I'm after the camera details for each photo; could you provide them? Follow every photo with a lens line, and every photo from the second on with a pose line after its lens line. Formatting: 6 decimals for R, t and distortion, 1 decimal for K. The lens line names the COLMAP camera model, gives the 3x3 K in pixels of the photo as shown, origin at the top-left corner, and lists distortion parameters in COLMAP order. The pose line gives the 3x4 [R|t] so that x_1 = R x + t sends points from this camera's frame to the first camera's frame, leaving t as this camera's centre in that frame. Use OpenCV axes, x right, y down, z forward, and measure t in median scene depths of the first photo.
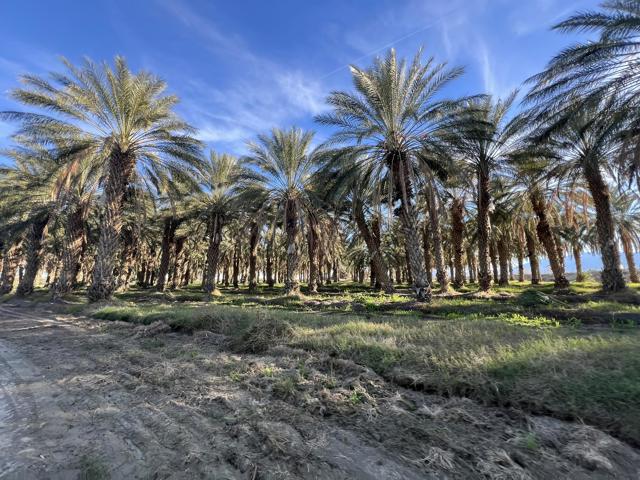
lens RADIAL K [[259.3, 0, 320.6], [0, 259.3, 236.9], [0, 0, 1]] dist [-0.001207, 0.000570]
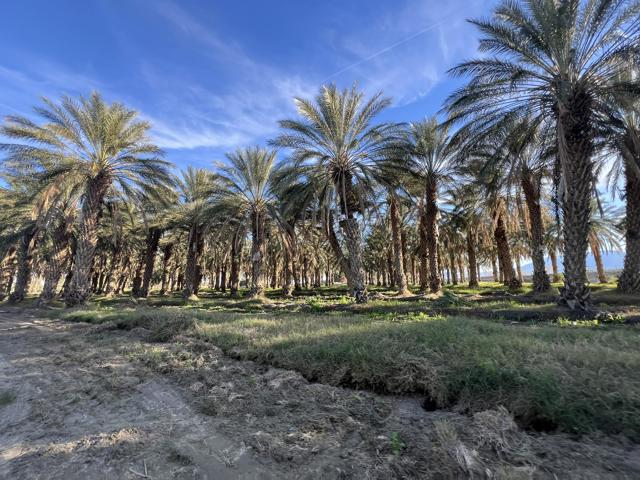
lens RADIAL K [[259.3, 0, 320.6], [0, 259.3, 237.0], [0, 0, 1]] dist [-0.001207, 0.000570]
pose [[0.999915, -0.012998, -0.001365, 0.173340], [0.012980, 0.999836, -0.012600, -0.021513], [0.001528, 0.012581, 0.999920, -0.107411]]
